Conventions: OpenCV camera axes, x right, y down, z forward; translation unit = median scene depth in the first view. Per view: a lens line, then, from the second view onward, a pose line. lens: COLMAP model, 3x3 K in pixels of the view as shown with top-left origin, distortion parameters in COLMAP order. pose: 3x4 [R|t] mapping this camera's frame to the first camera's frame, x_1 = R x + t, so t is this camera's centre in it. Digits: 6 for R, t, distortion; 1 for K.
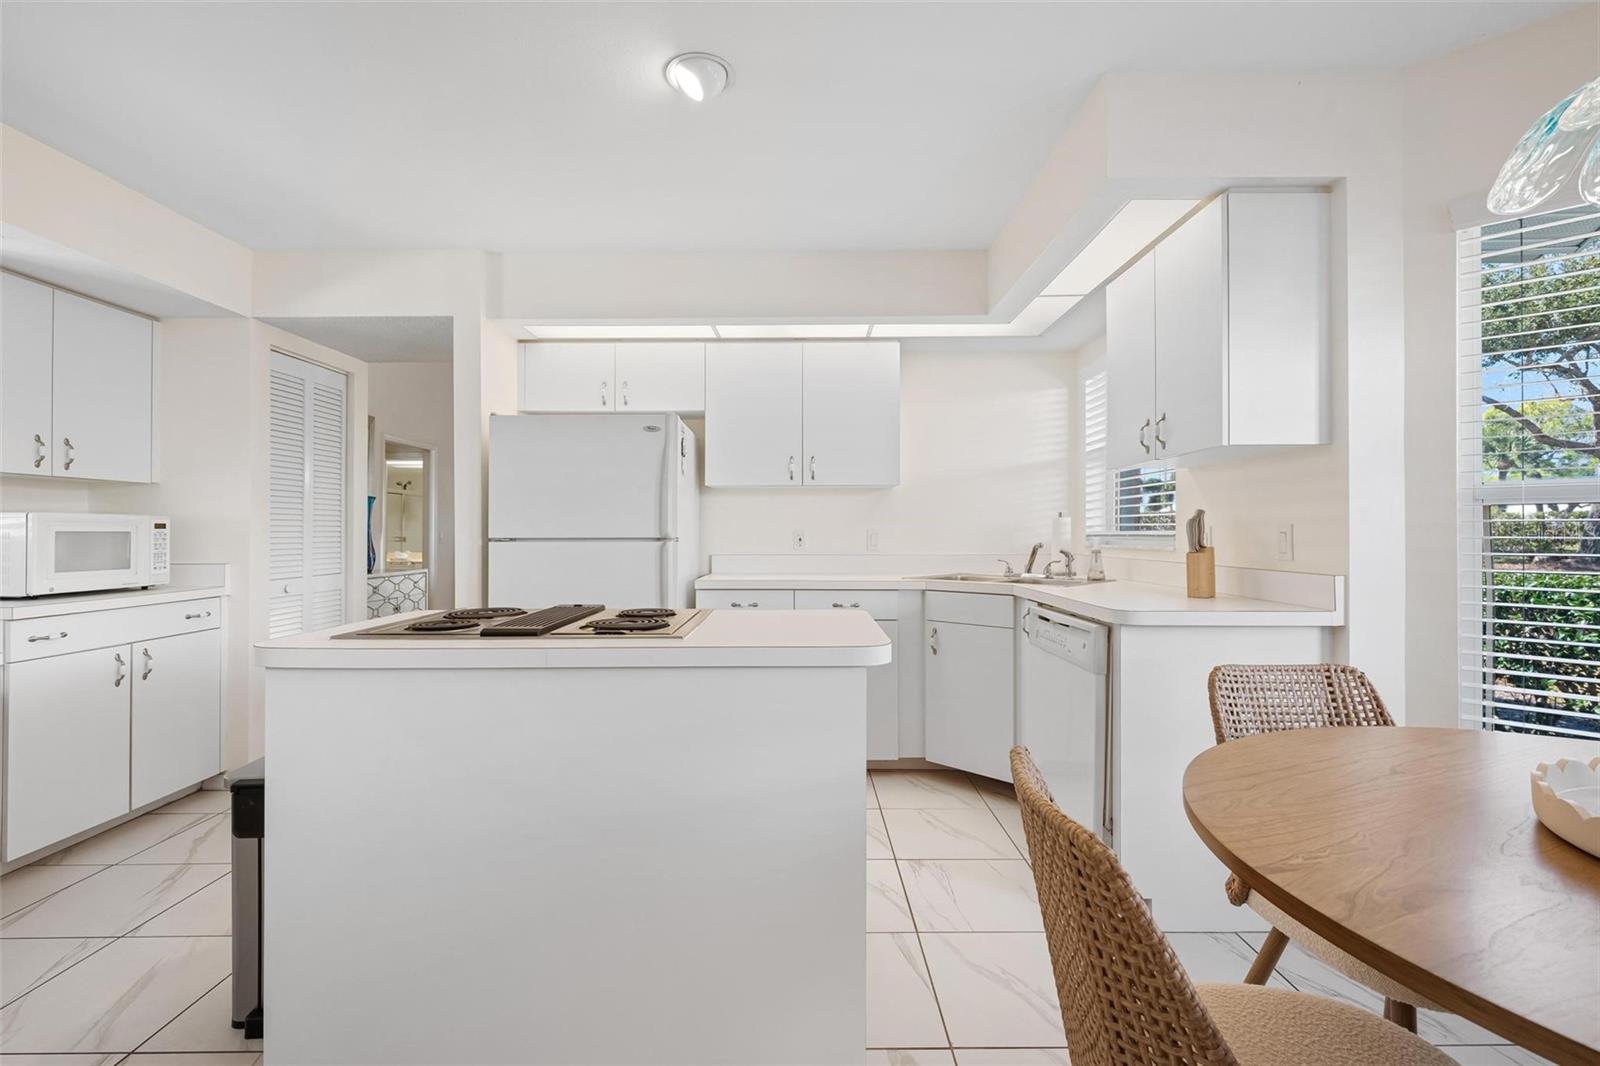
lens RADIAL K [[718.6, 0, 805.2], [0, 718.6, 523.0], [0, 0, 1]] dist [0.006892, 0.001394]
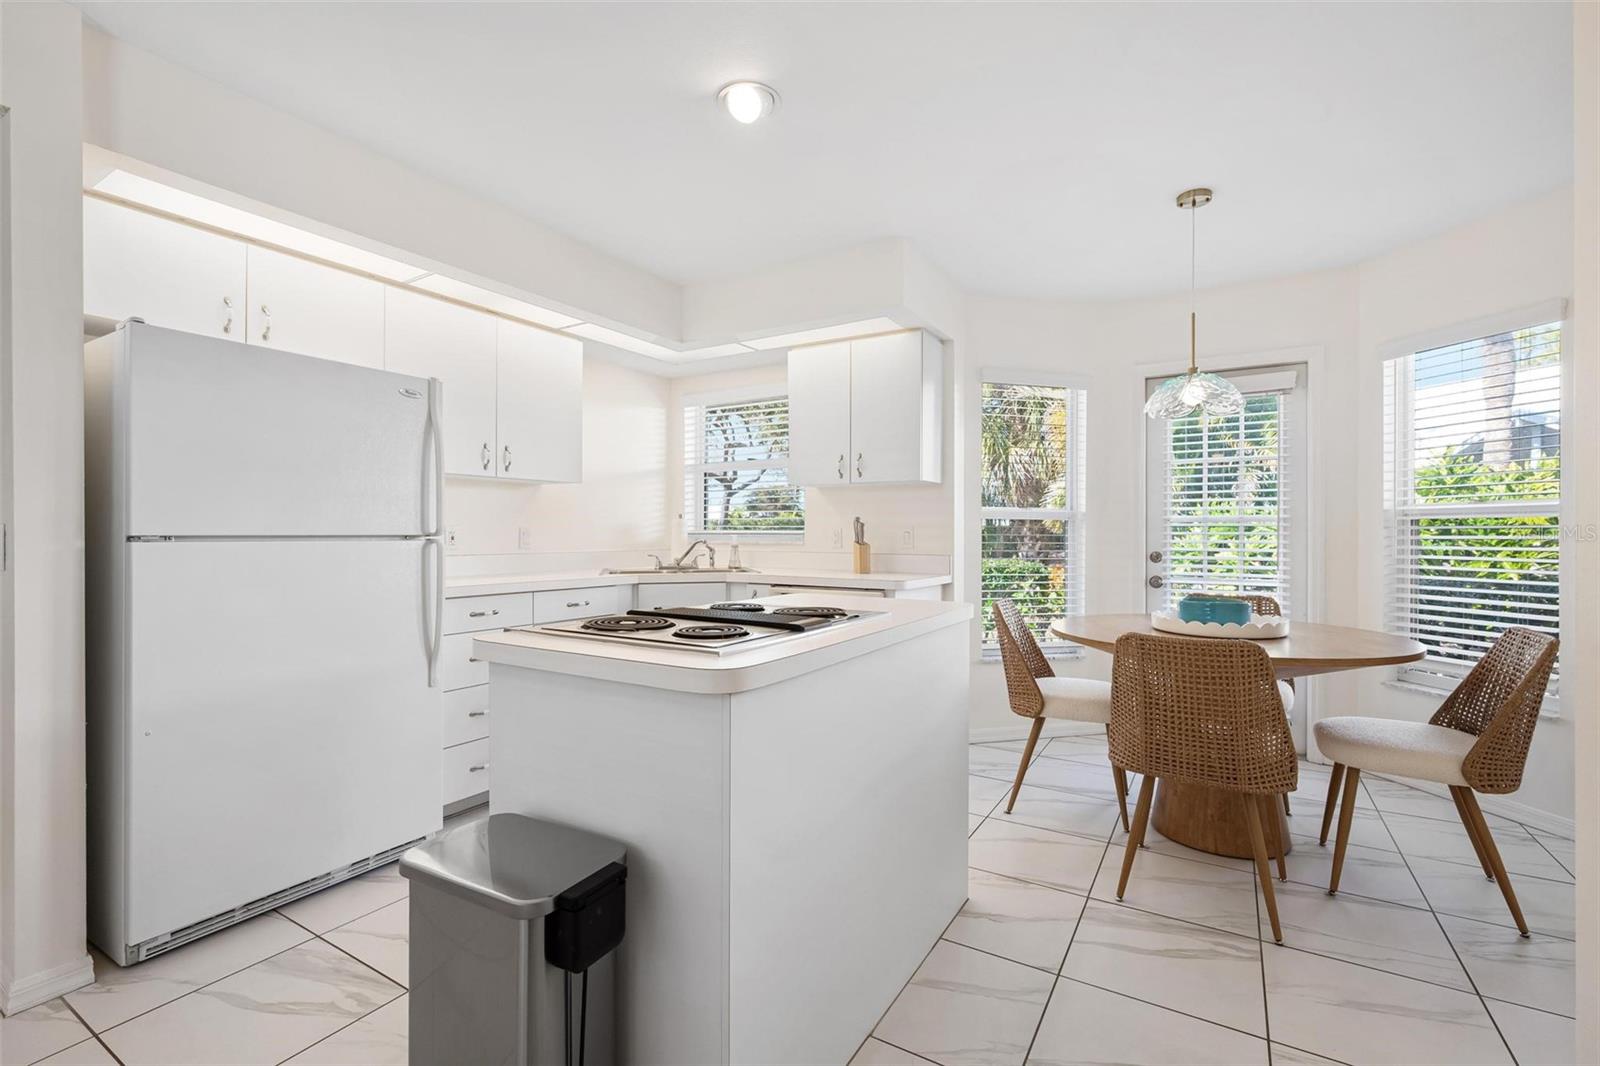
lens RADIAL K [[718.6, 0, 802.7], [0, 718.6, 527.6], [0, 0, 1]] dist [0.006892, 0.001394]
pose [[0.524073, 0.015969, 0.851523, -0.830705], [-0.016375, 0.999828, -0.008672, 0.019100], [-0.851516, -0.009398, 0.524245, 0.296324]]
